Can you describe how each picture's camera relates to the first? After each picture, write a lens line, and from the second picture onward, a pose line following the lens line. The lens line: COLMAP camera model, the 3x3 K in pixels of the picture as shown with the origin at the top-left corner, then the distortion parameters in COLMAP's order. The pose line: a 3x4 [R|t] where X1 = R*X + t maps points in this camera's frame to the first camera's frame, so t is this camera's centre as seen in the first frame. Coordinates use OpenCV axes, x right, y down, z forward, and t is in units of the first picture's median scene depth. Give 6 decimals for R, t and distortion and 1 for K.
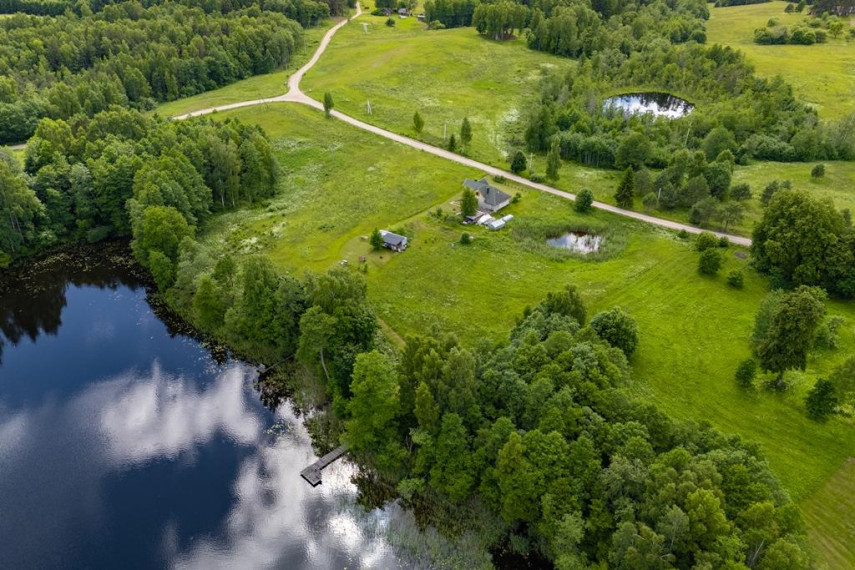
lens RADIAL K [[599.5, 0, 427.5], [0, 599.5, 285.0], [0, 0, 1]] dist [0.053384, -0.043630]
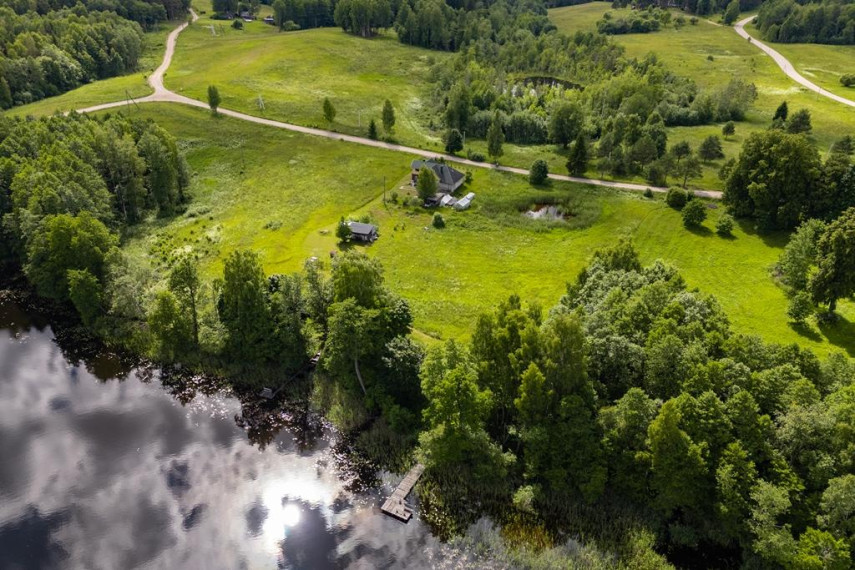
lens RADIAL K [[614.3, 0, 427.5], [0, 614.3, 285.0], [0, 0, 1]] dist [0.050092, -0.032521]
pose [[0.963539, -0.129459, 0.234164, -0.142685], [0.136801, 0.990480, -0.015320, 0.023395], [-0.229952, 0.046795, 0.972076, 0.101370]]
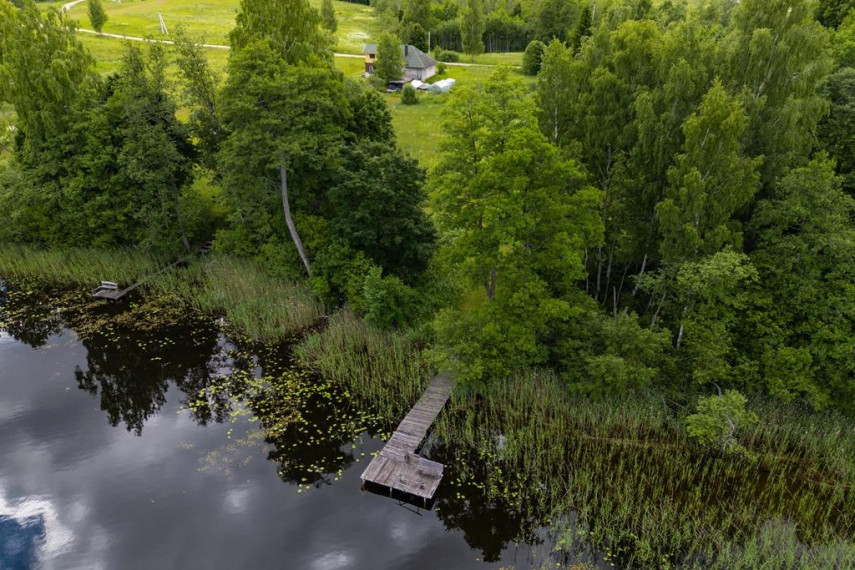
lens RADIAL K [[624.6, 0, 427.1], [0, 624.6, 301.5], [0, 0, 1]] dist [0.053648, -0.042480]
pose [[0.934123, -0.187533, 0.303718, -0.122468], [0.201626, 0.979341, -0.015424, 0.111437], [-0.294551, 0.075646, 0.952637, 0.326420]]
